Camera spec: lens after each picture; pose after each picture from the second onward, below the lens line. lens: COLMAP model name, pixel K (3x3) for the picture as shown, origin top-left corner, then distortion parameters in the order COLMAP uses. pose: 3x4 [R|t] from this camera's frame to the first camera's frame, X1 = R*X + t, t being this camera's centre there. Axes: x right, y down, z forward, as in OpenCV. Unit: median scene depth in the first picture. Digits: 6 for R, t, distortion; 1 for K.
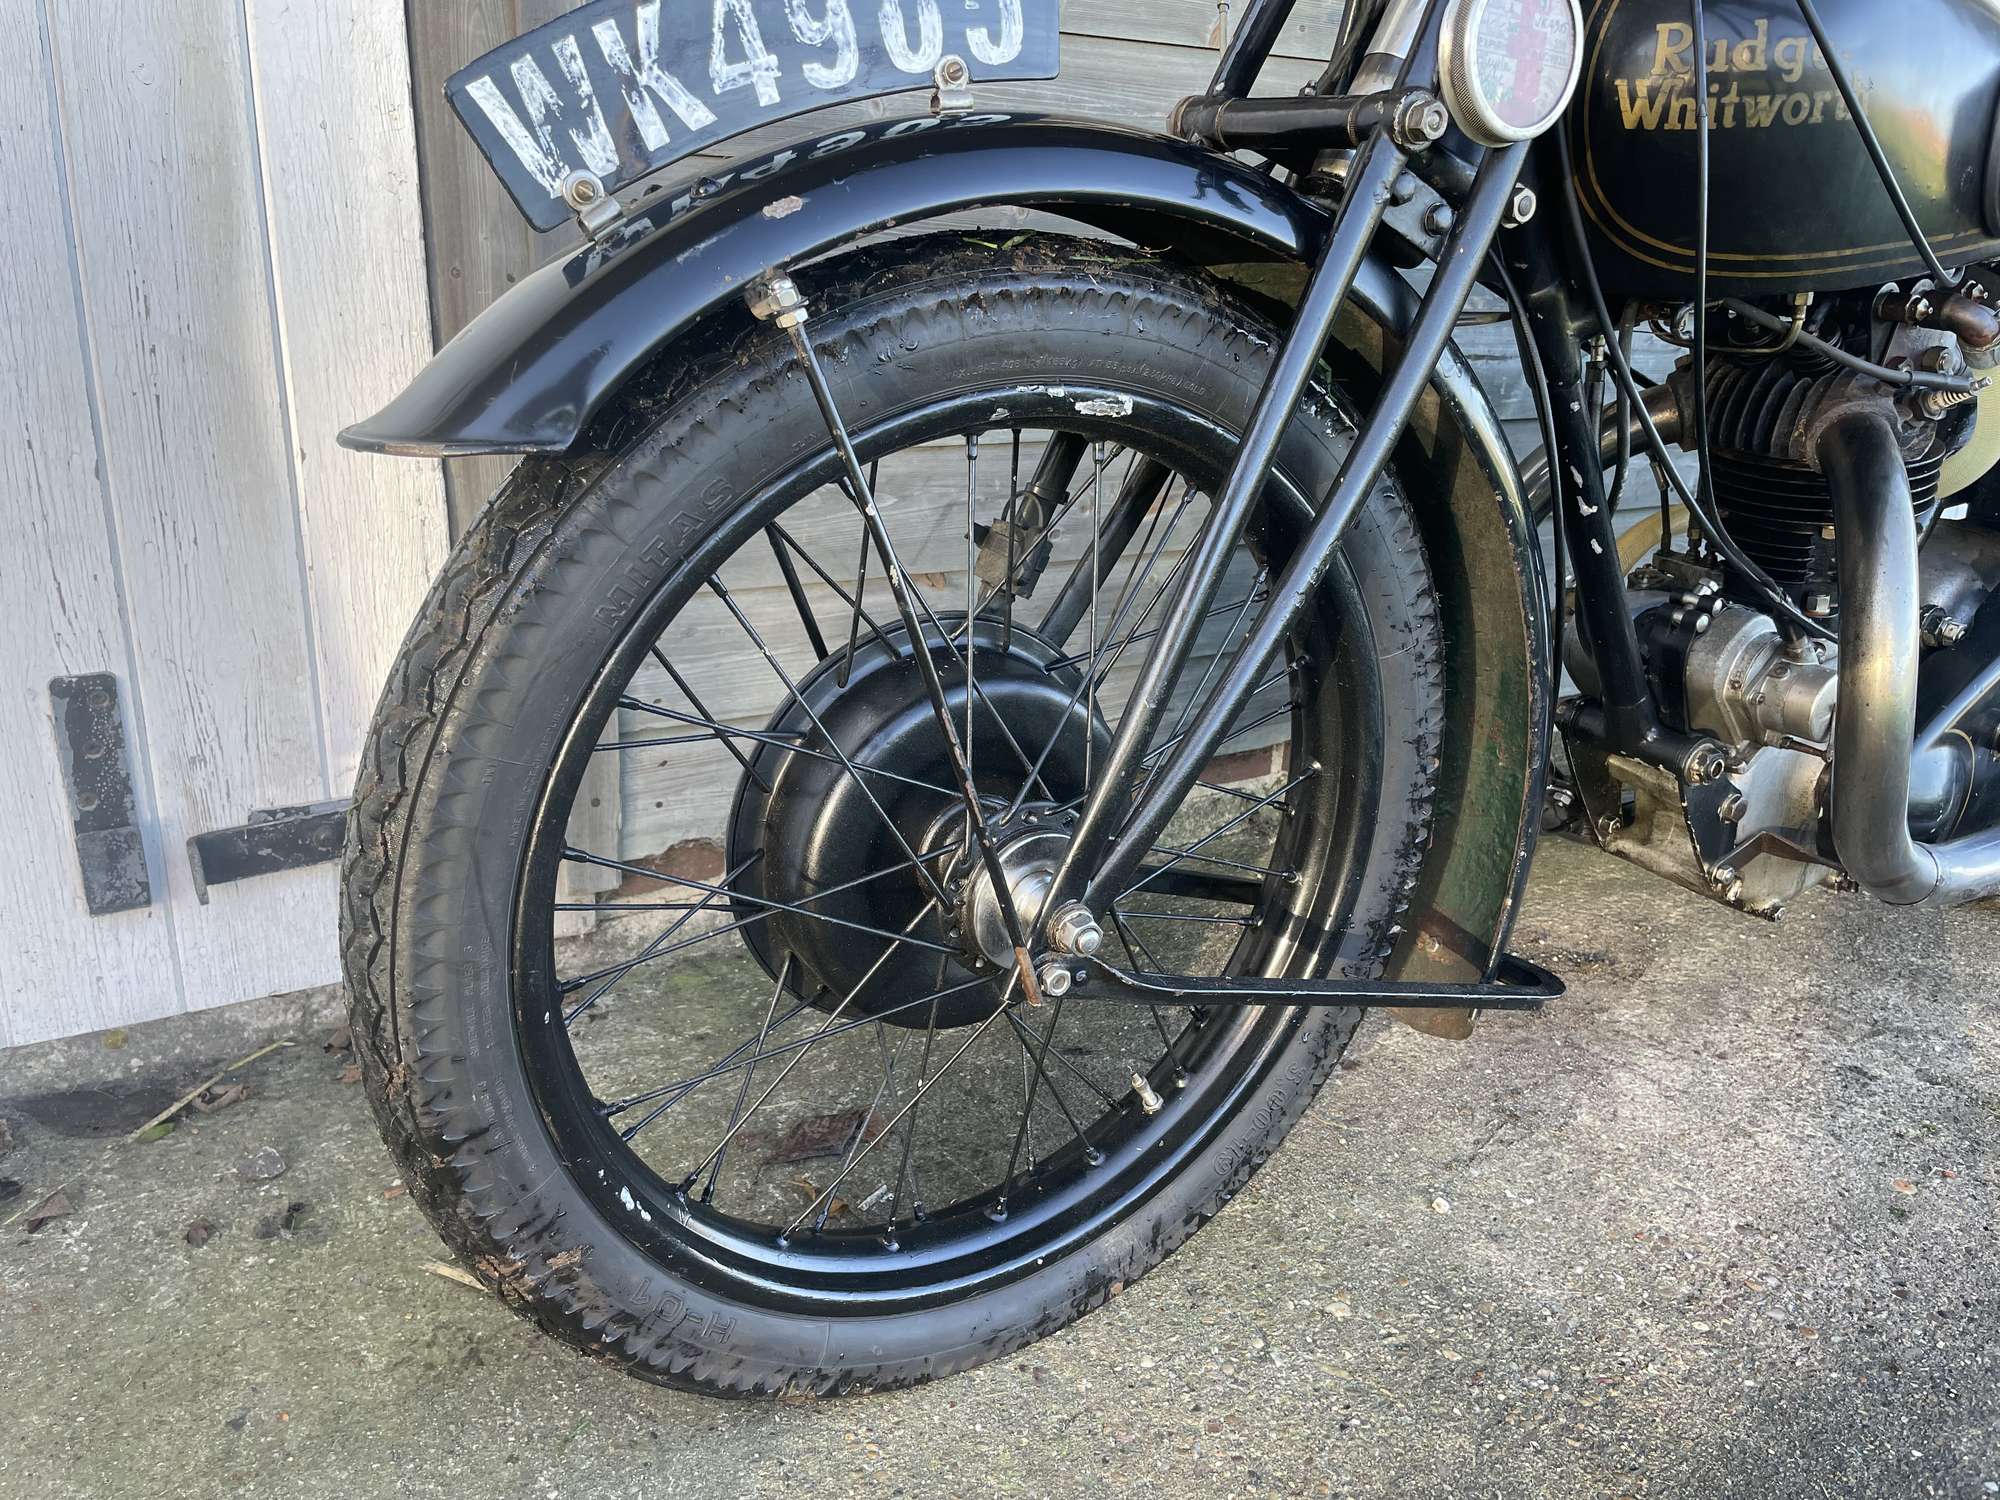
lens RADIAL K [[1550.3, 0, 1000.0], [0, 1550.3, 750.0], [0, 0, 1]] dist [0.069532, -0.119574]
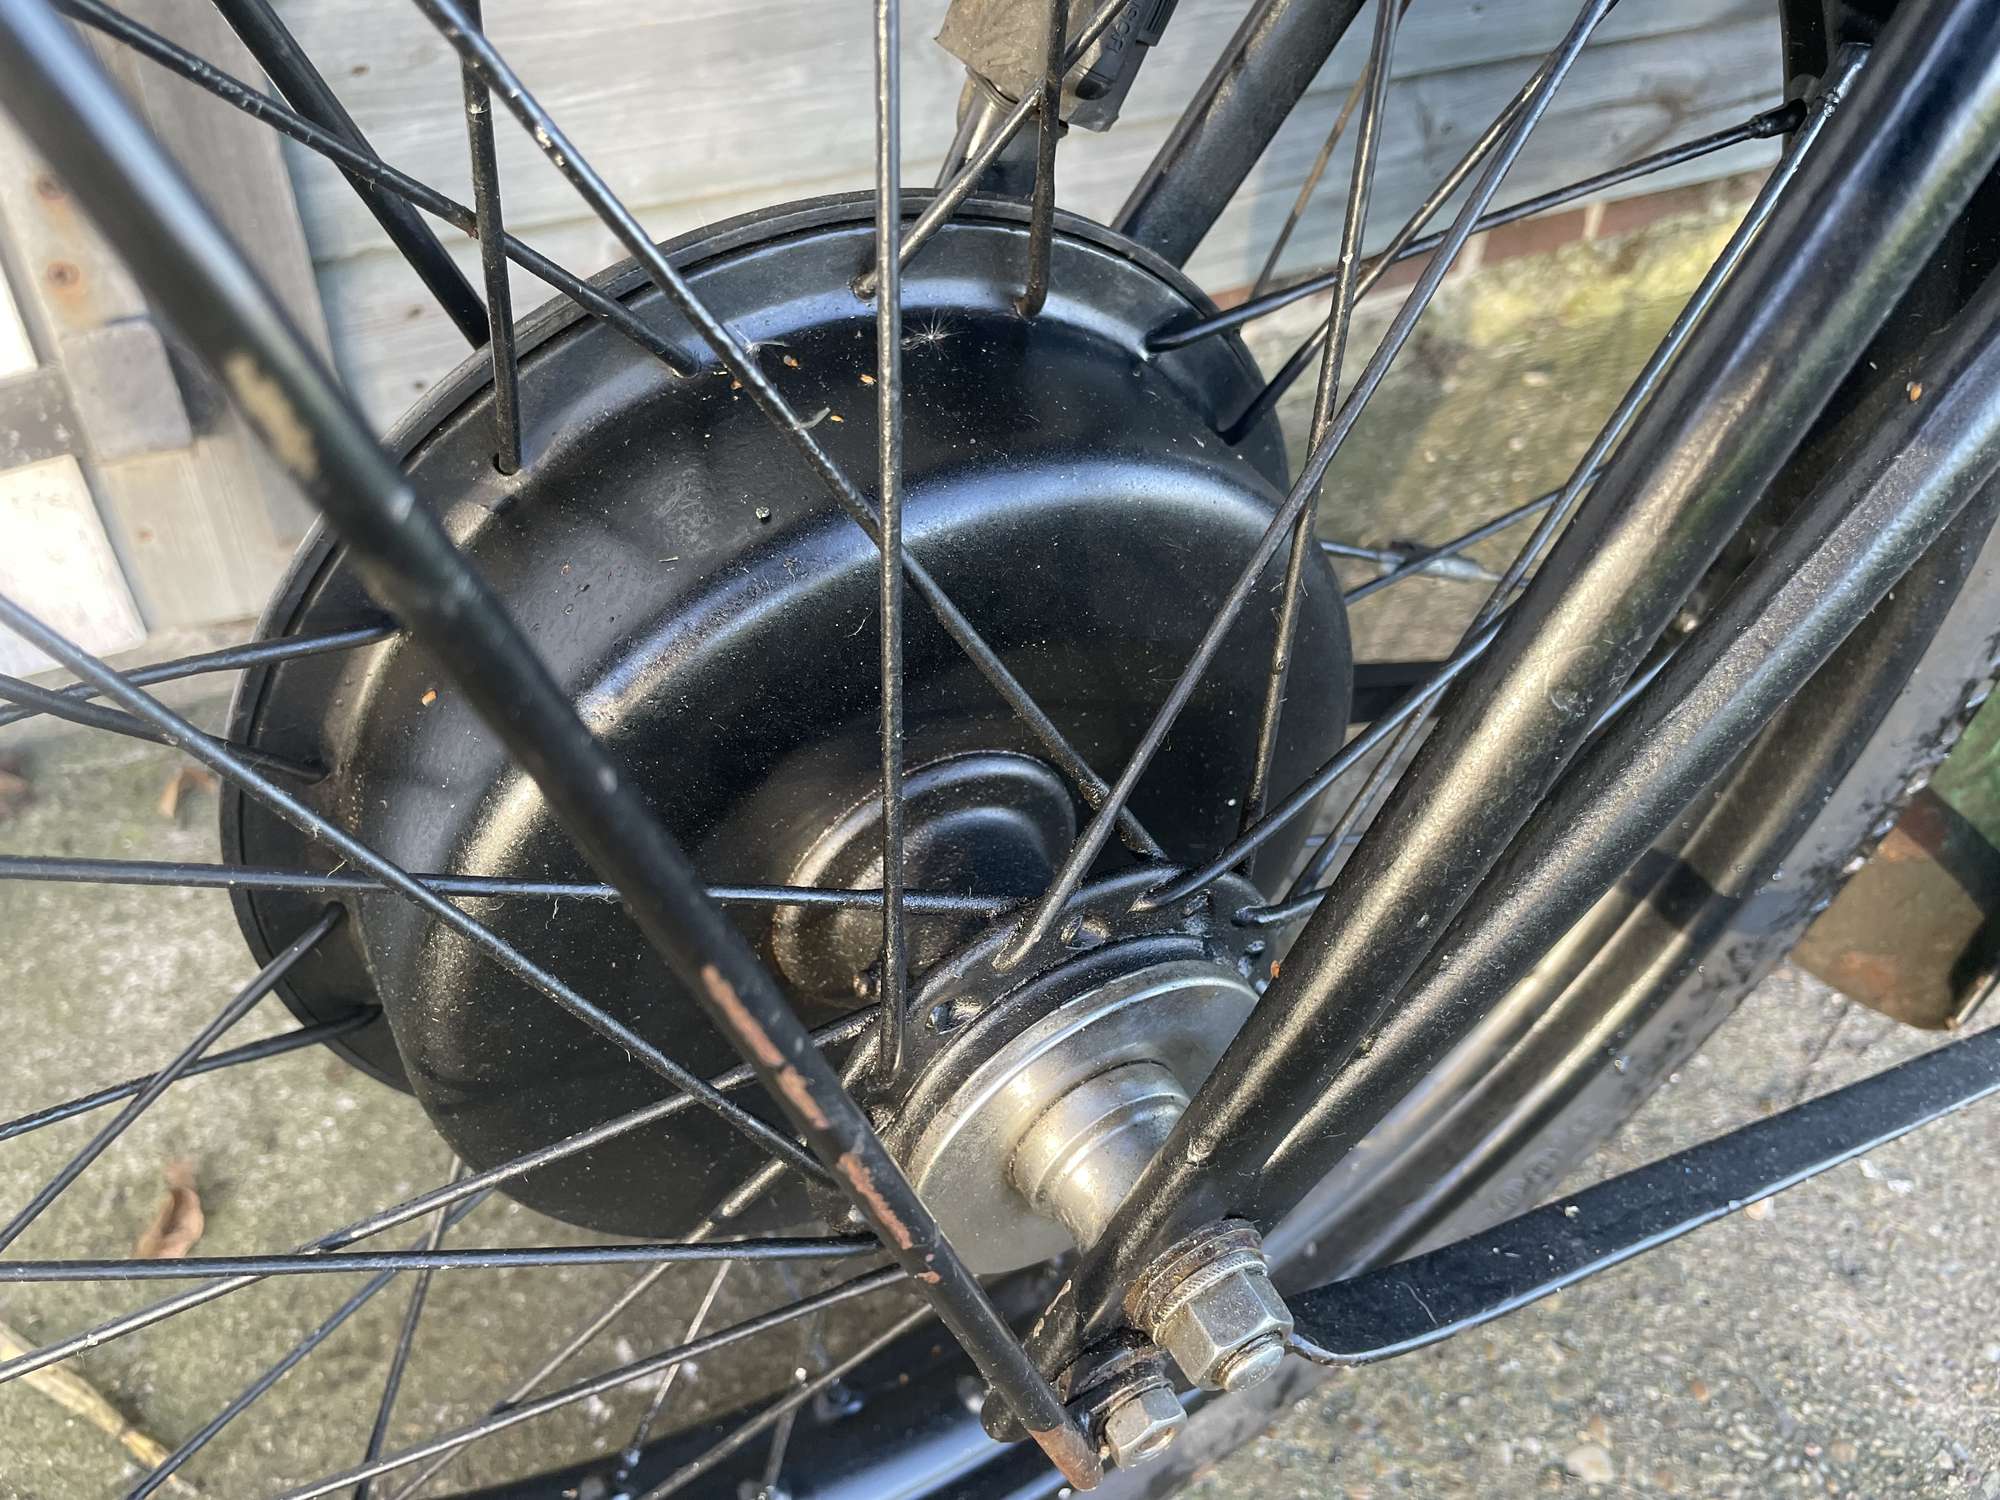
lens RADIAL K [[1550.3, 0, 1000.0], [0, 1550.3, 750.0], [0, 0, 1]] dist [0.069532, -0.119574]
pose [[0.999526, 0.028303, -0.012145, 0.002867], [-0.021010, 0.914922, 0.403084, -0.100726], [0.022521, -0.402638, 0.915082, 0.579802]]
